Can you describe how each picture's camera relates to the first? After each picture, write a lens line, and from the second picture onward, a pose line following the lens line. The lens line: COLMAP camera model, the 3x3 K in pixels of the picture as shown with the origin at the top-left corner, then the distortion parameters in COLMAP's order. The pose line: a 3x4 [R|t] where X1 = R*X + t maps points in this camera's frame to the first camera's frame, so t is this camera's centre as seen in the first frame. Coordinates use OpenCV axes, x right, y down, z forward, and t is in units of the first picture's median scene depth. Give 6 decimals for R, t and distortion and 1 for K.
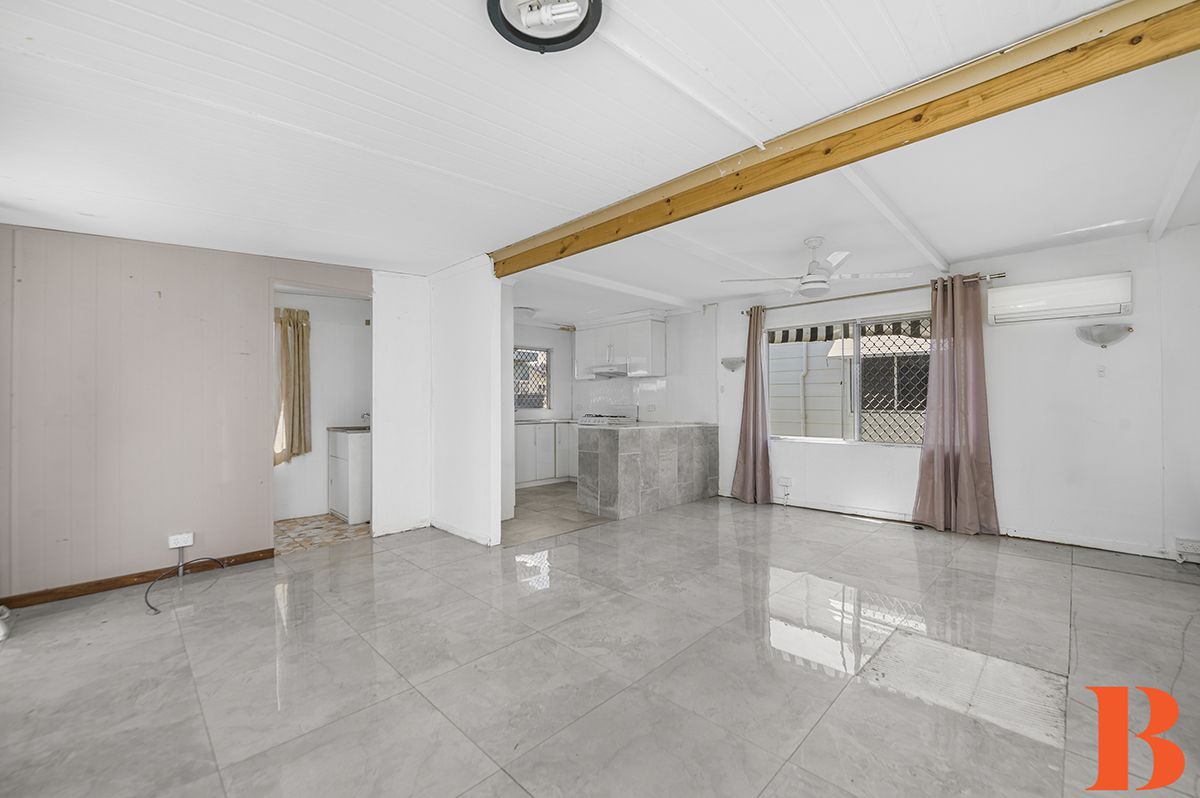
lens RADIAL K [[481.2, 0, 600.0], [0, 481.2, 399.0], [0, 0, 1]] dist [-0.003227, -0.000195]
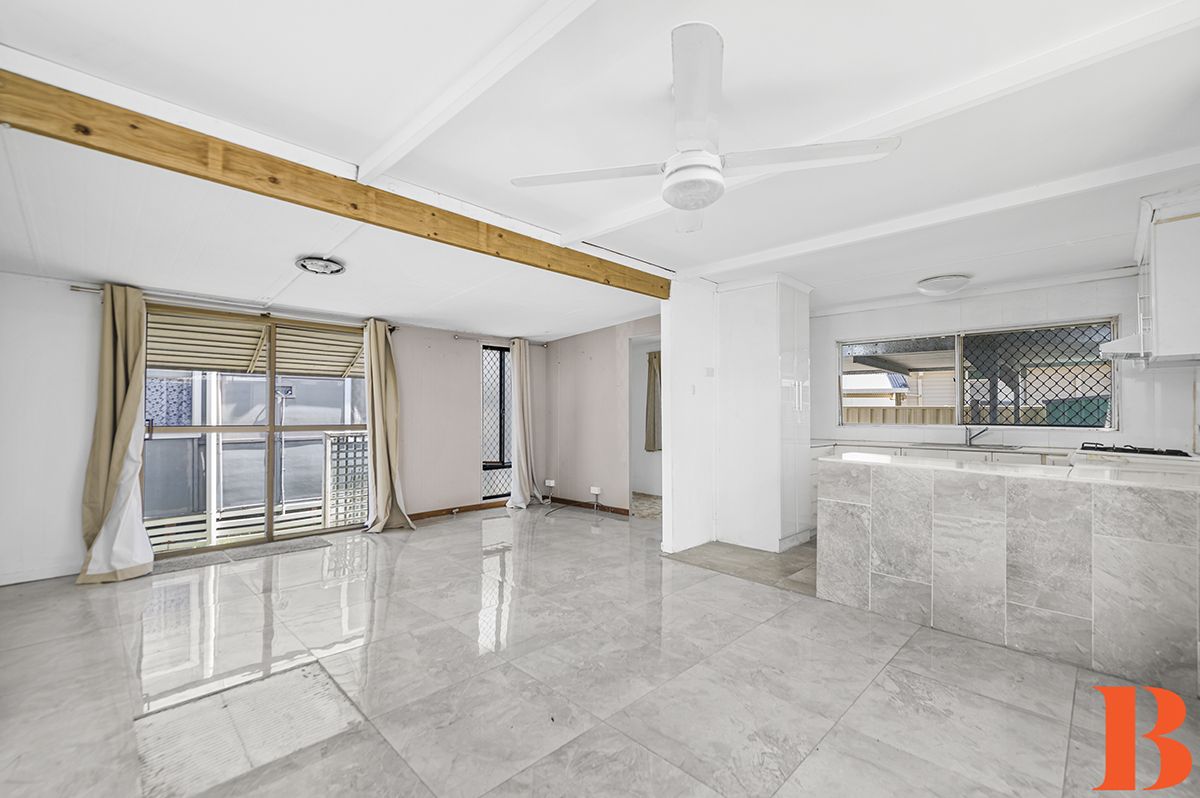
lens RADIAL K [[502.1, 0, 600.0], [0, 502.1, 399.0], [0, 0, 1]] dist [0.001200, 0.000188]
pose [[0.006717, -0.026144, -0.999636, 0.653025], [0.000112, 0.999658, -0.026144, -0.001835], [0.999977, 0.000064, 0.006717, 0.625200]]
